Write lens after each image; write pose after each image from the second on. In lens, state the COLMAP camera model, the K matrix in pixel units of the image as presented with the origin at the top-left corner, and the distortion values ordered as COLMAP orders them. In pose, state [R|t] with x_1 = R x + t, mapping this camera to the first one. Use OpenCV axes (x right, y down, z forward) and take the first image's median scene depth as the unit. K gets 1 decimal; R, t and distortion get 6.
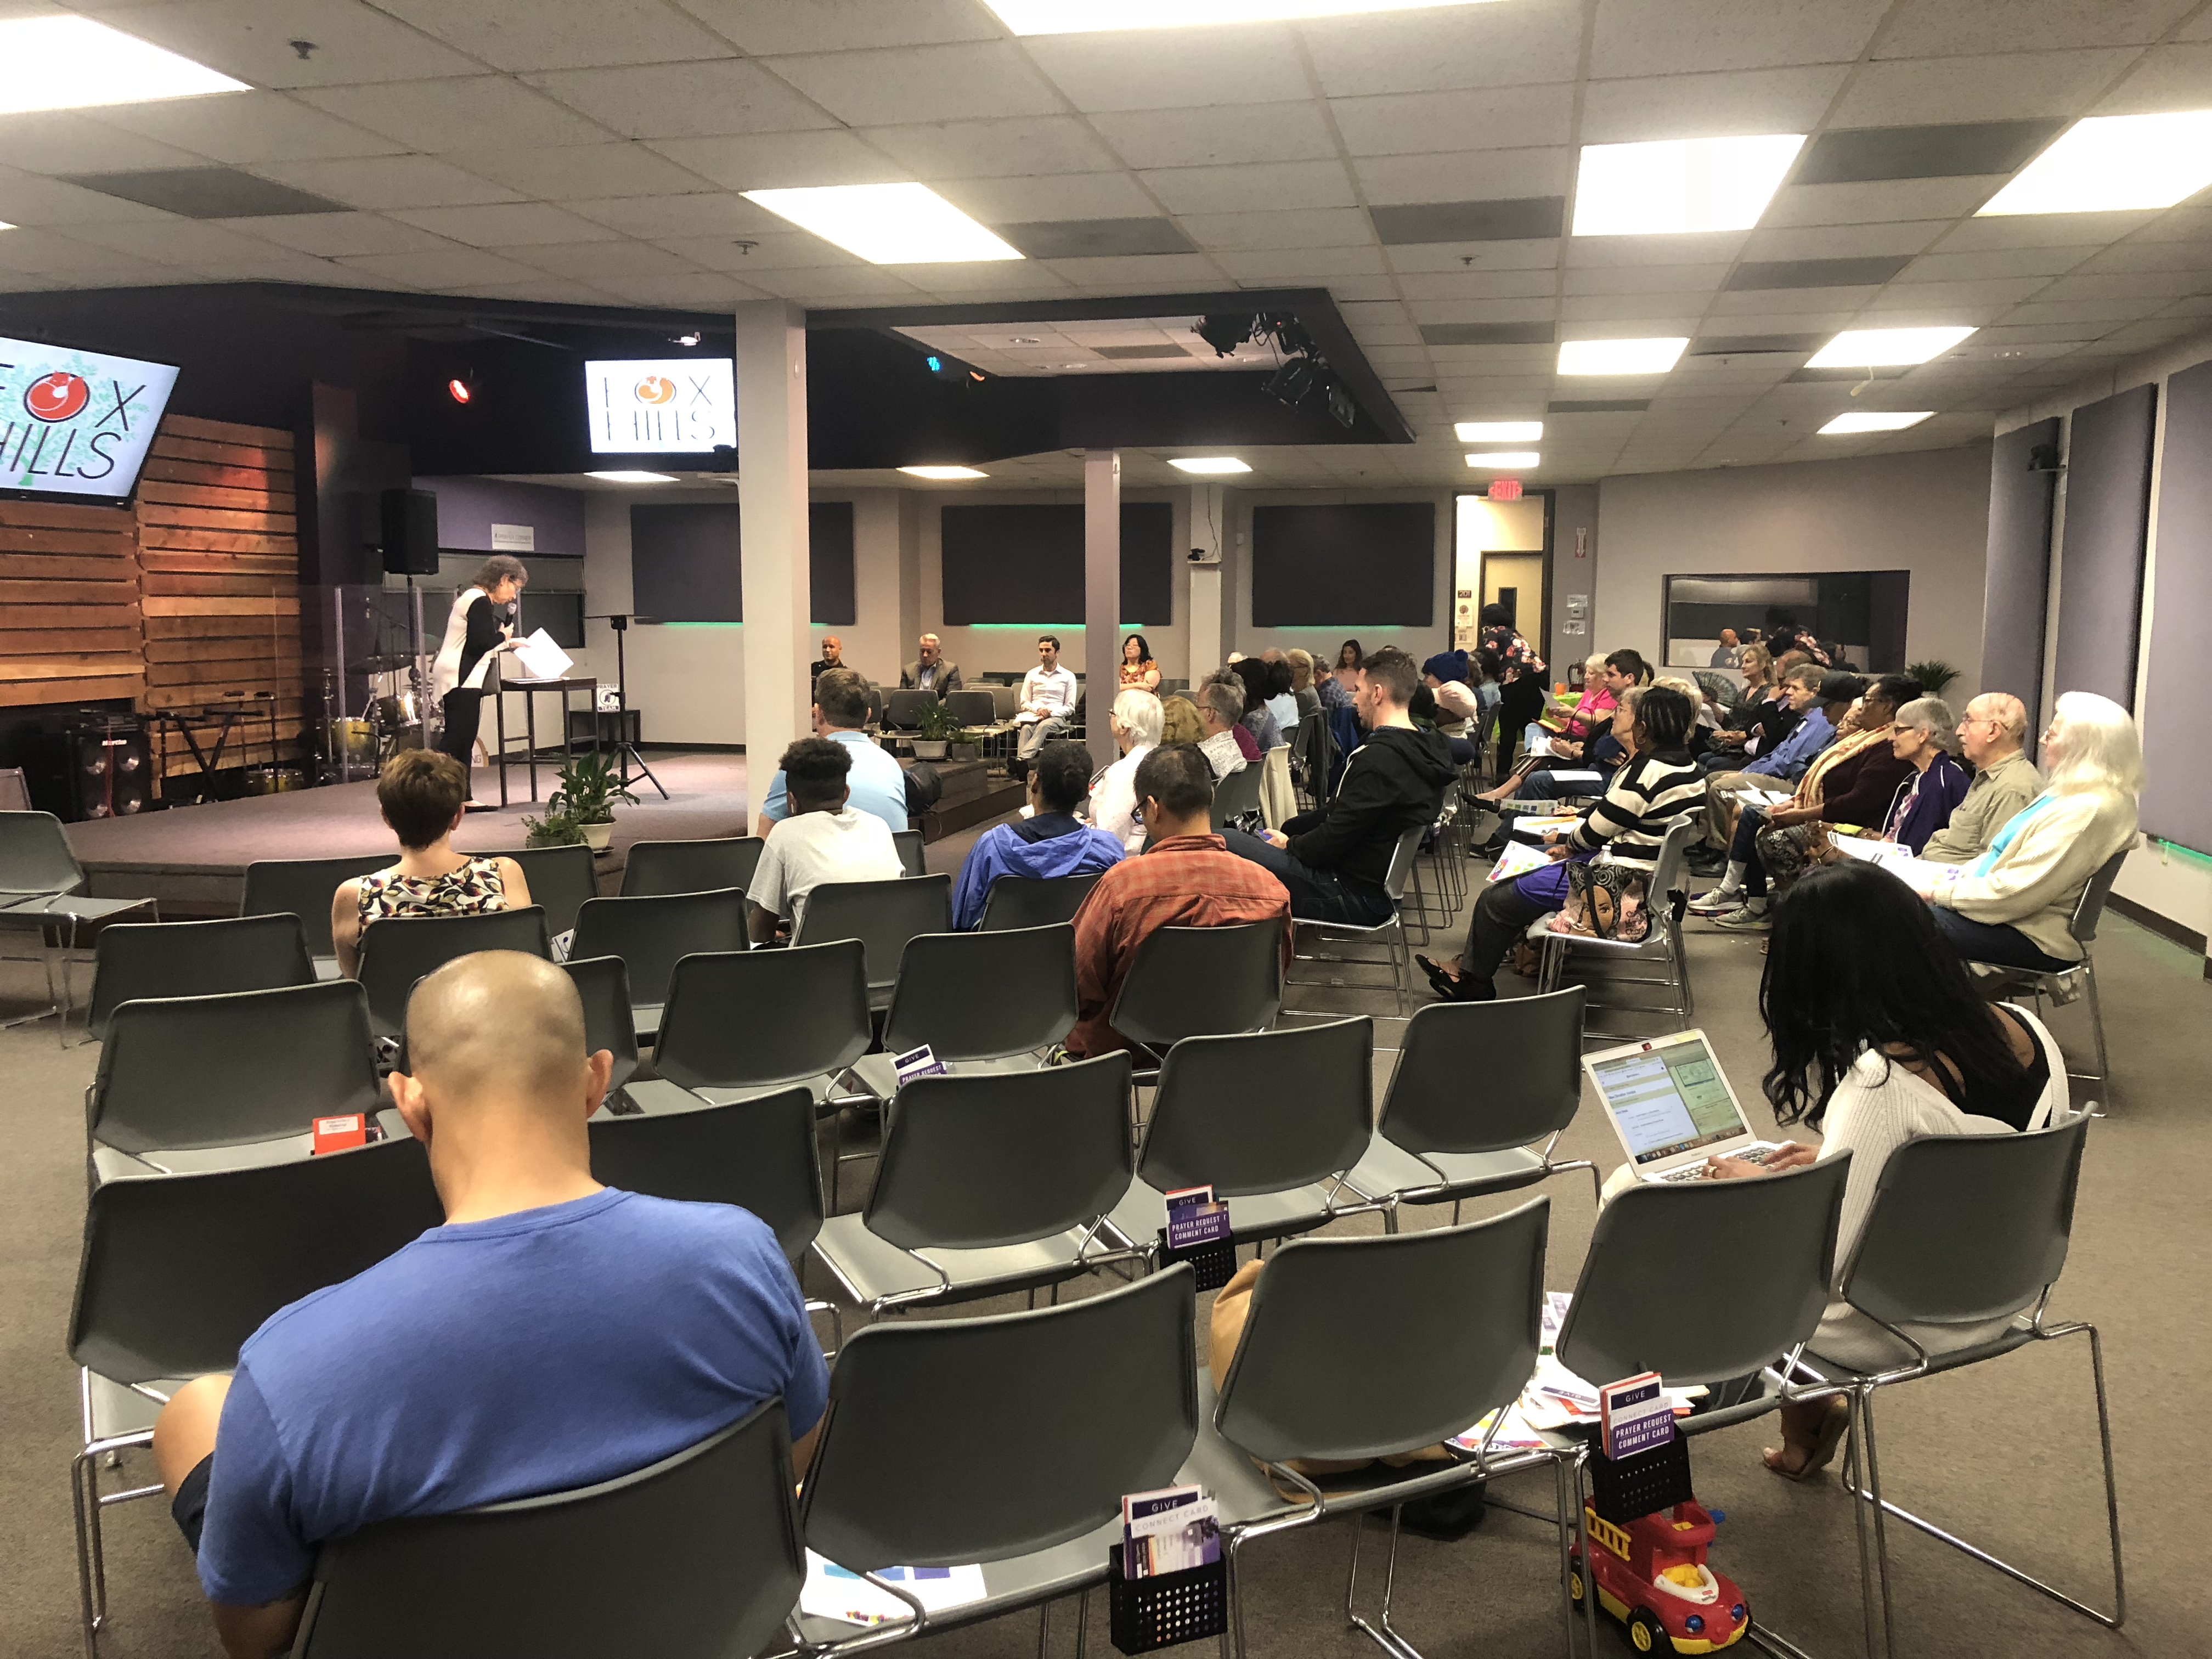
lens RADIAL K [[1799.6, 0, 1126.4], [0, 1799.6, 821.1], [0, 0, 1]] dist [-0.008149, 0.002238]
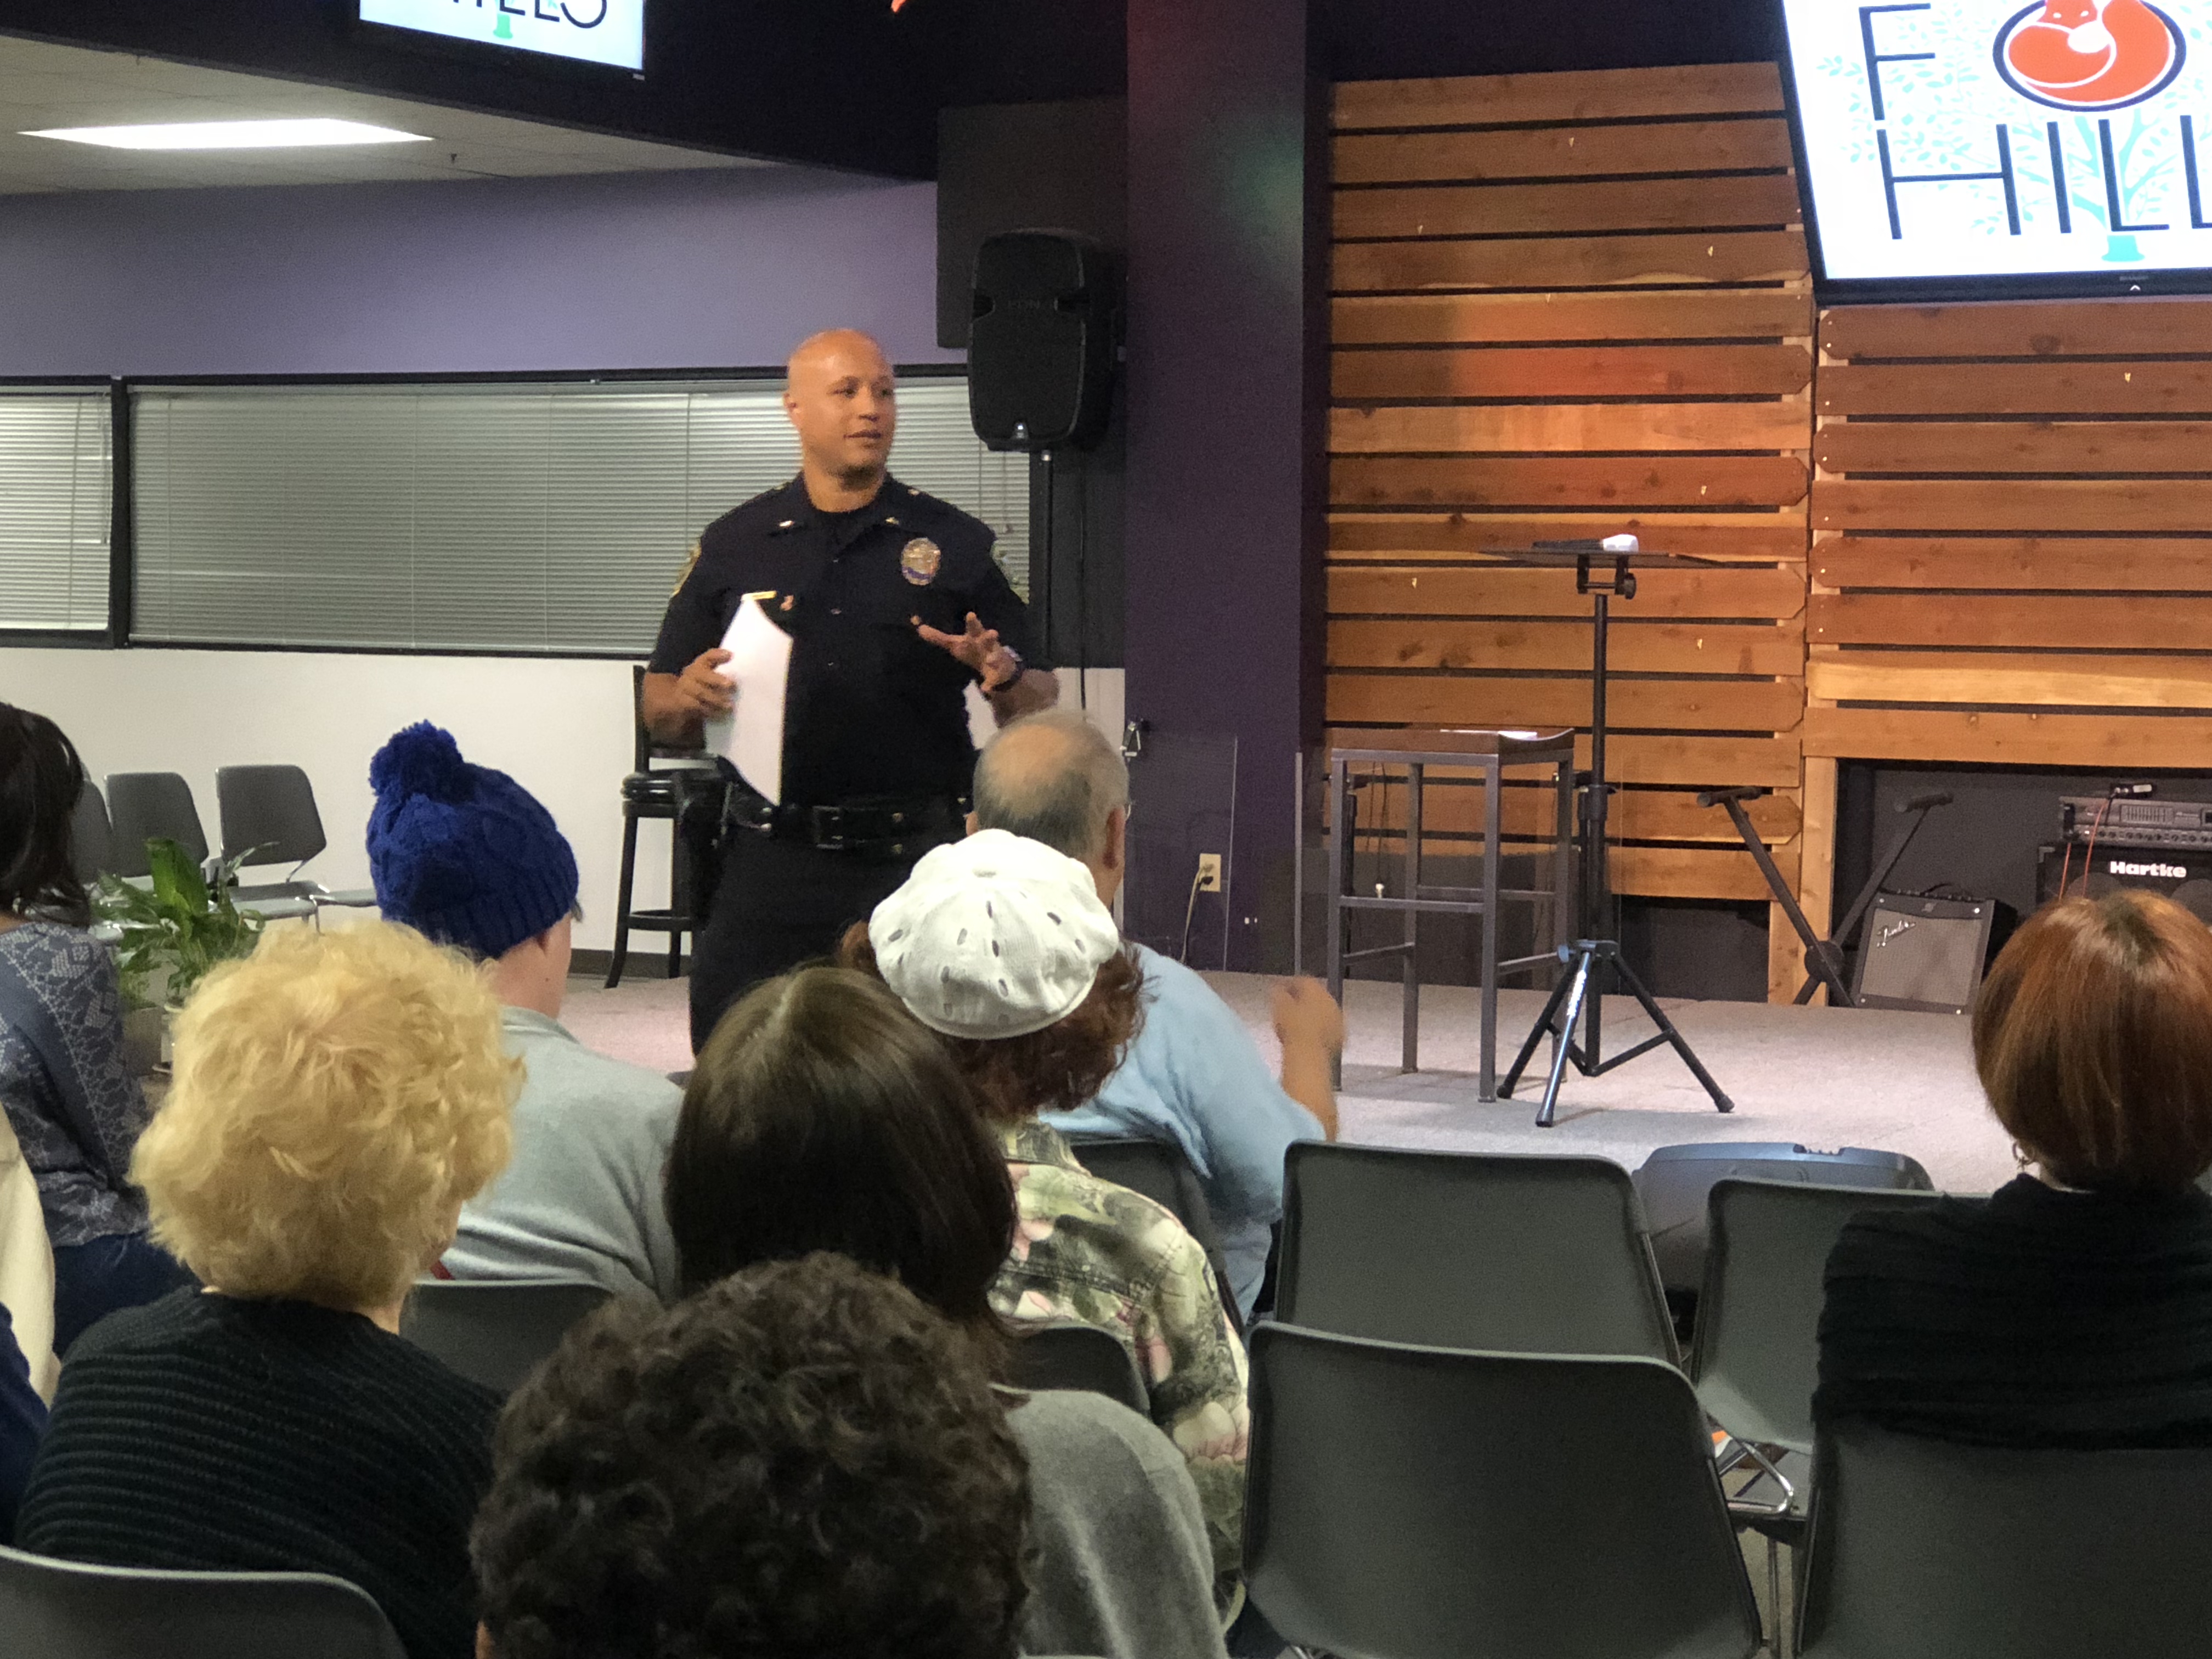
lens RADIAL K [[4441.9, 0, 1106.0], [0, 4441.9, 829.5], [0, 0, 1]] dist [0.016587, 0.433528]
pose [[-0.272335, 0.056589, -0.960537, 0.510071], [-0.120622, 0.988386, 0.092429, -0.126253], [0.954612, 0.141033, -0.262346, 1.109191]]
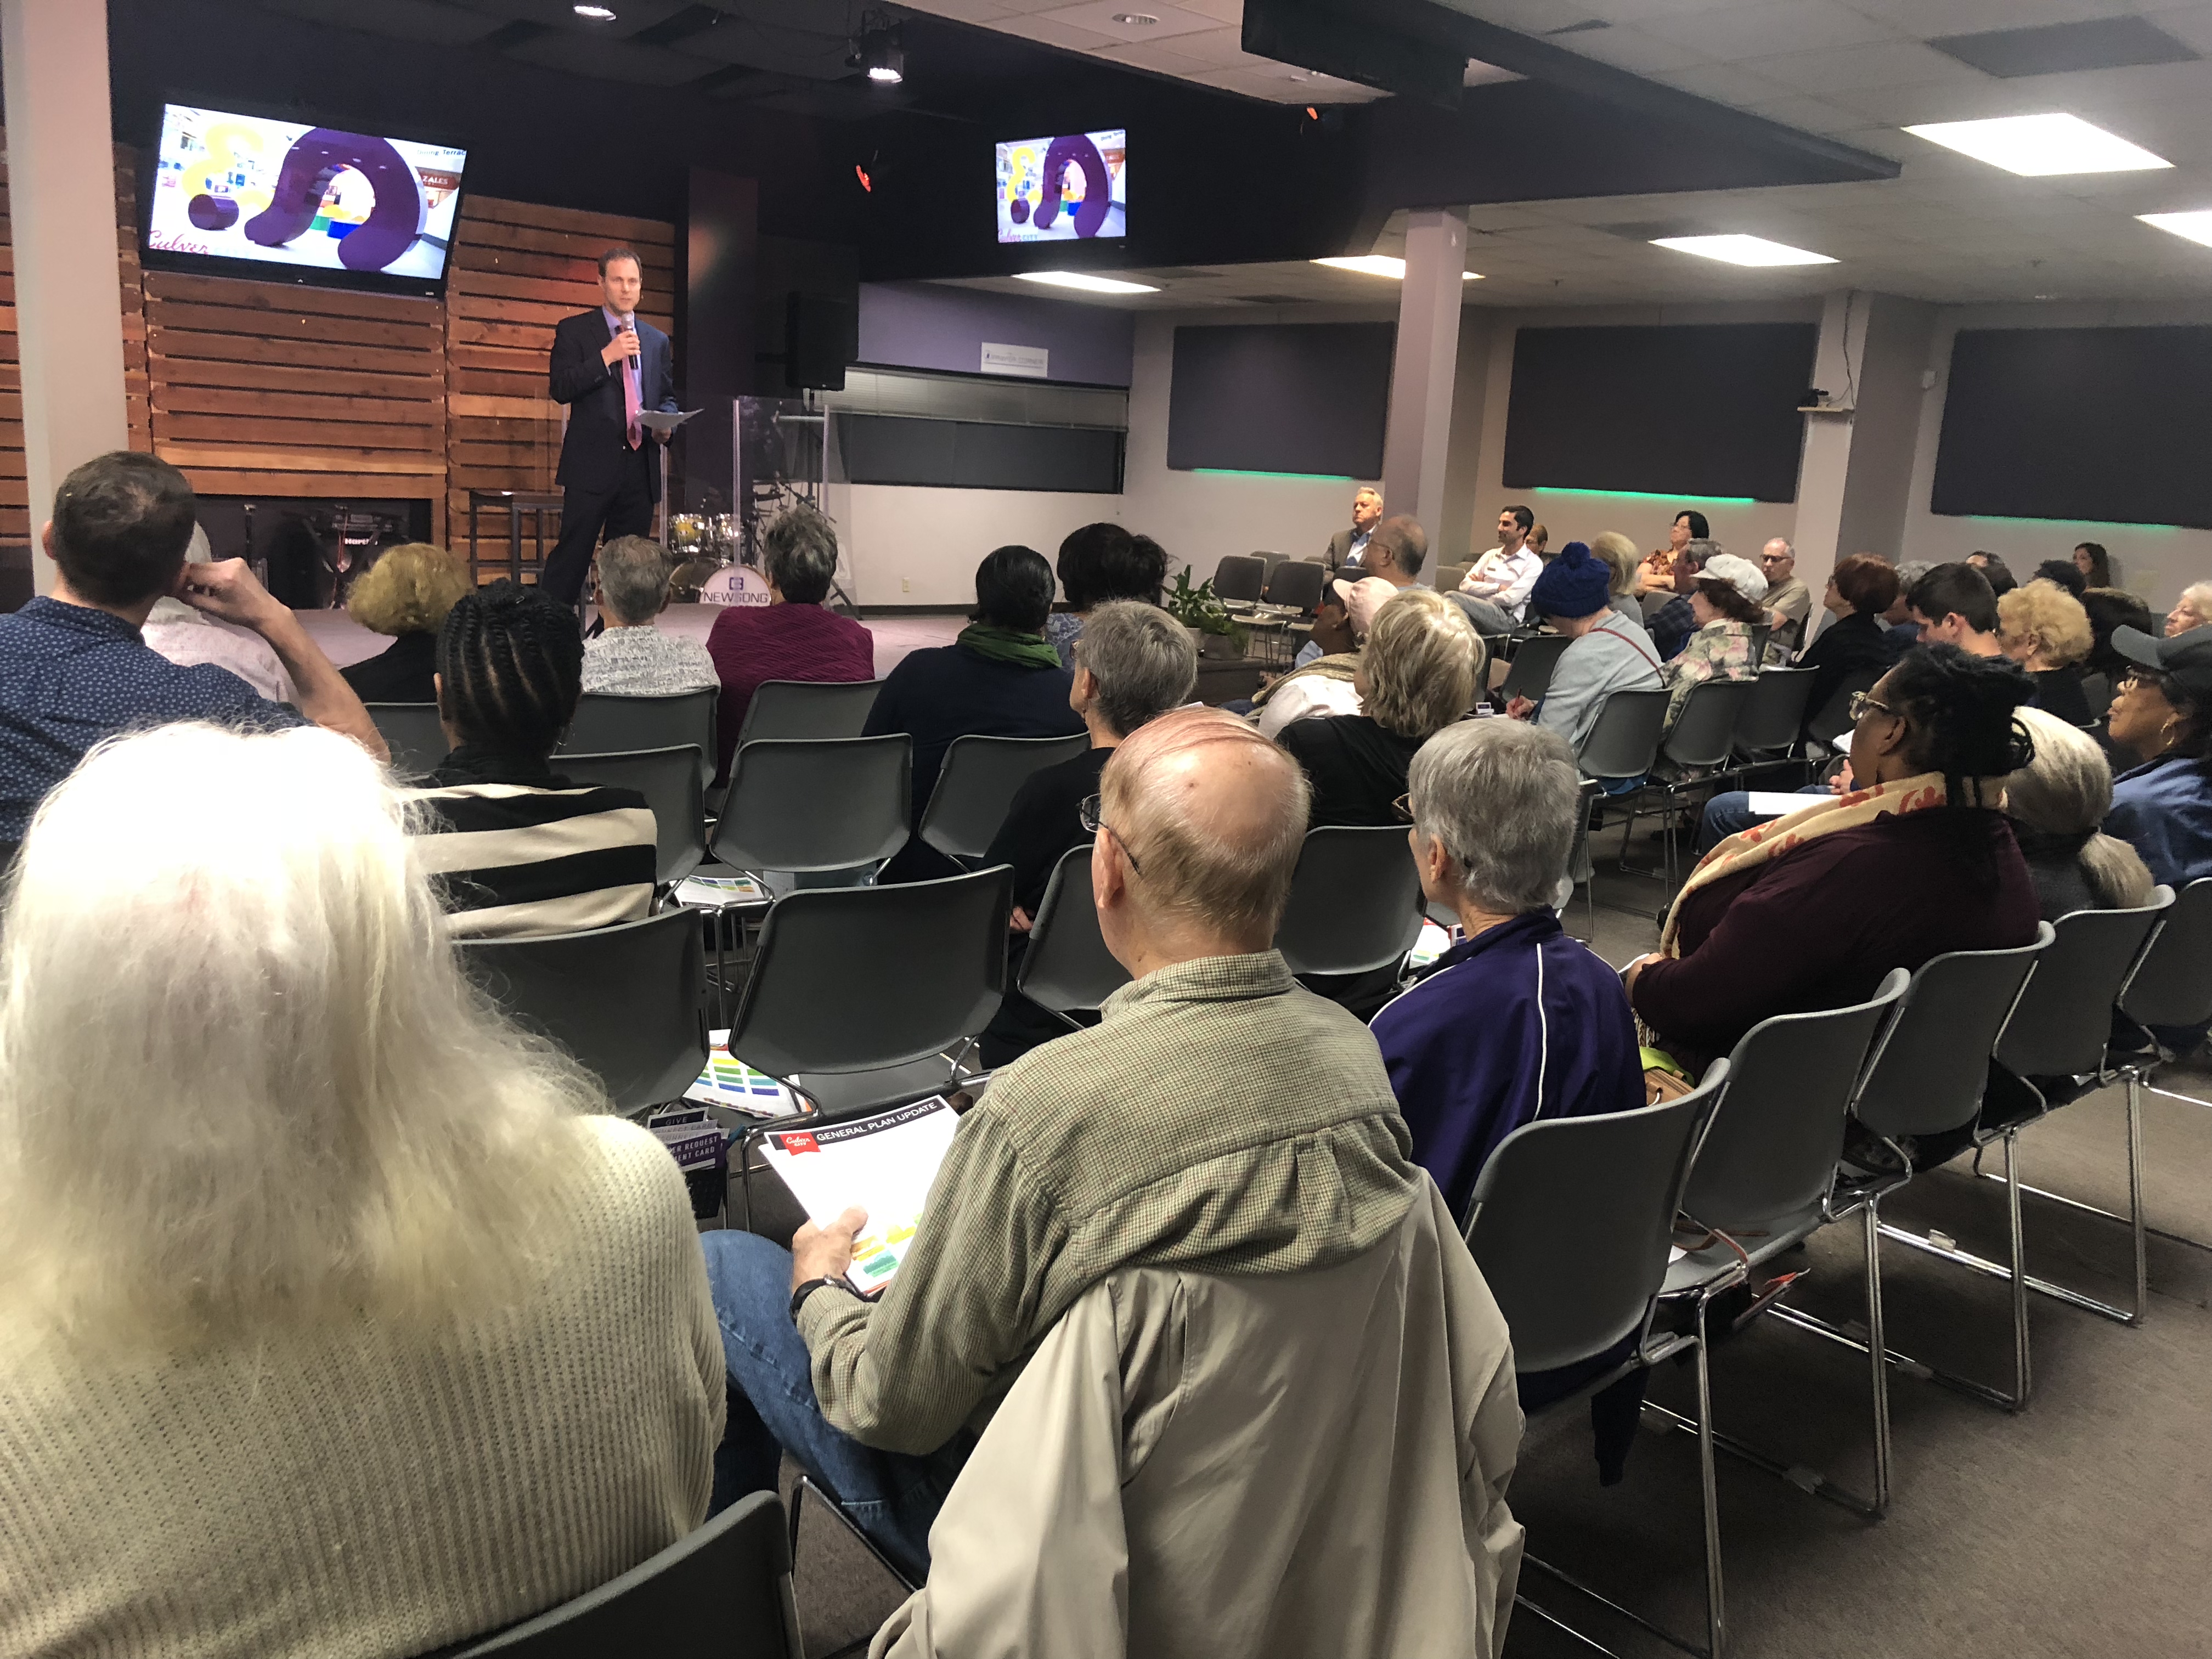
lens RADIAL K [[1794.1, 0, 1106.0], [0, 1794.1, 829.5], [0, 0, 1]] dist [0.004269, 0.004844]
pose [[0.825047, 0.158038, -0.542514, 0.335826], [-0.118534, 0.987136, 0.107294, -0.044866], [0.552492, -0.024216, 0.833167, 0.440173]]
